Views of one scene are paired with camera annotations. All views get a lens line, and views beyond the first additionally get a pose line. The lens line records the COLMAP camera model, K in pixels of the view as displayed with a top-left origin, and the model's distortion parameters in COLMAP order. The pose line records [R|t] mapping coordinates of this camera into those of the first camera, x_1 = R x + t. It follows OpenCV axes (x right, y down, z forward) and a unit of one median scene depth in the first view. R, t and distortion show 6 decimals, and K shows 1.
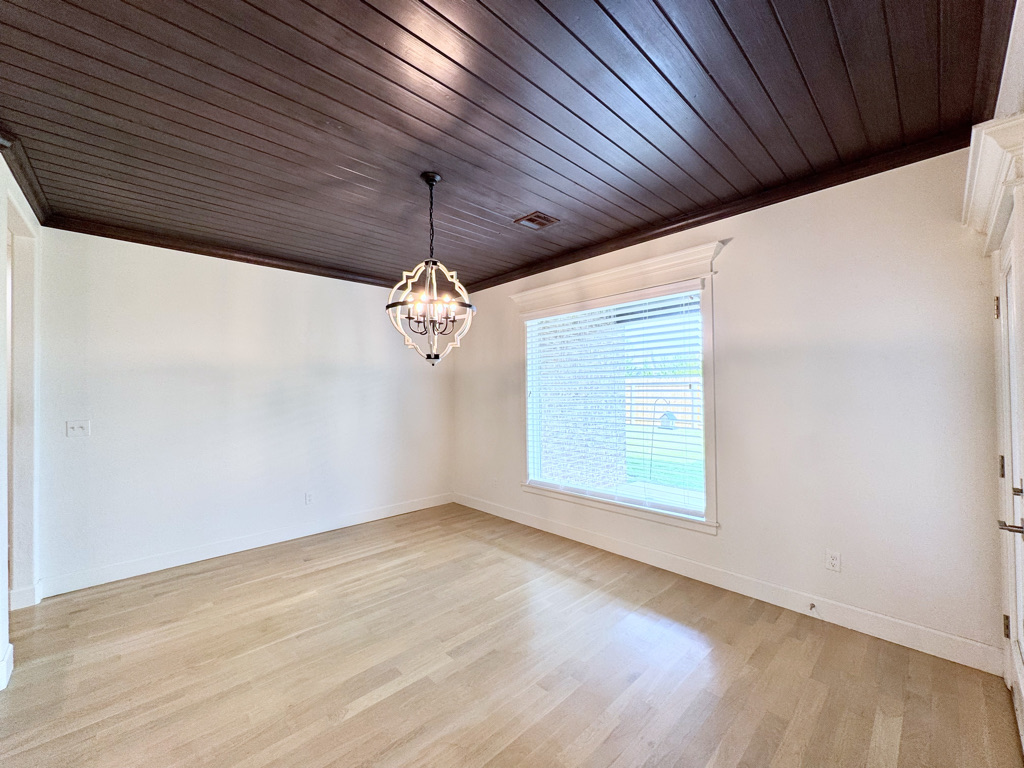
lens RADIAL K [[411.7, 0, 507.4], [0, 411.7, 383.8], [0, 0, 1]] dist [-0.002564, 0.000331]
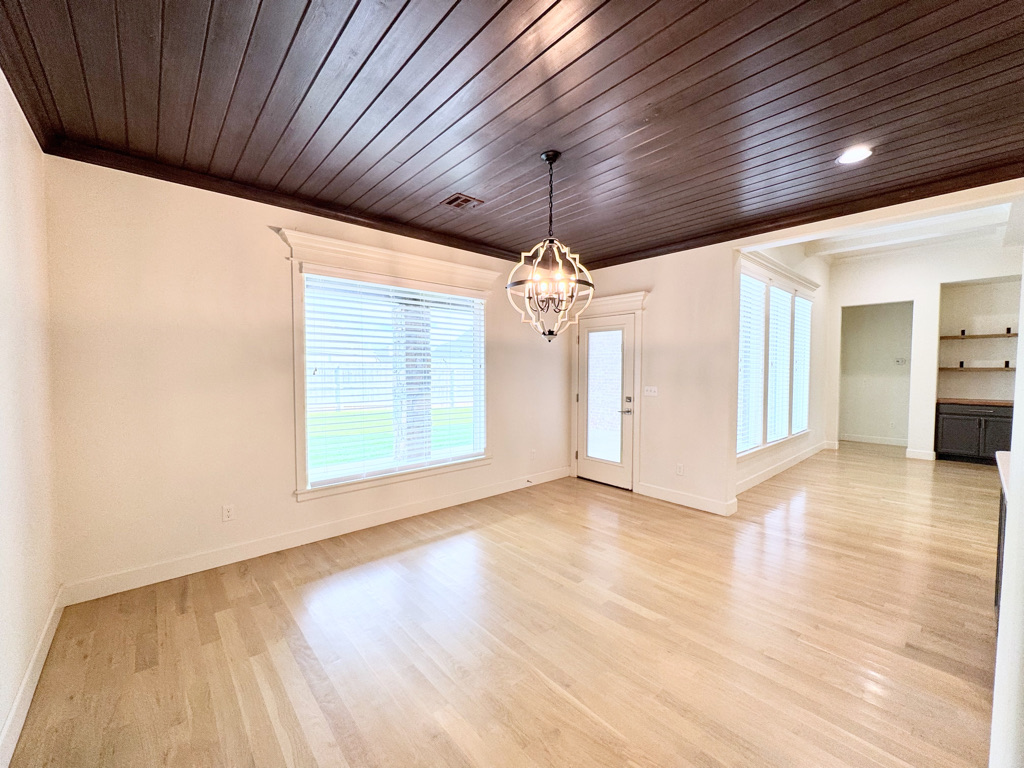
lens RADIAL K [[411.7, 0, 510.2], [0, 411.7, 389.9], [0, 0, 1]] dist [-0.002564, 0.000331]
pose [[0.028820, -0.037083, 0.998897, -0.818250], [-0.019925, 0.999092, 0.037665, 0.026482], [-0.999386, -0.020988, 0.028055, 0.716365]]
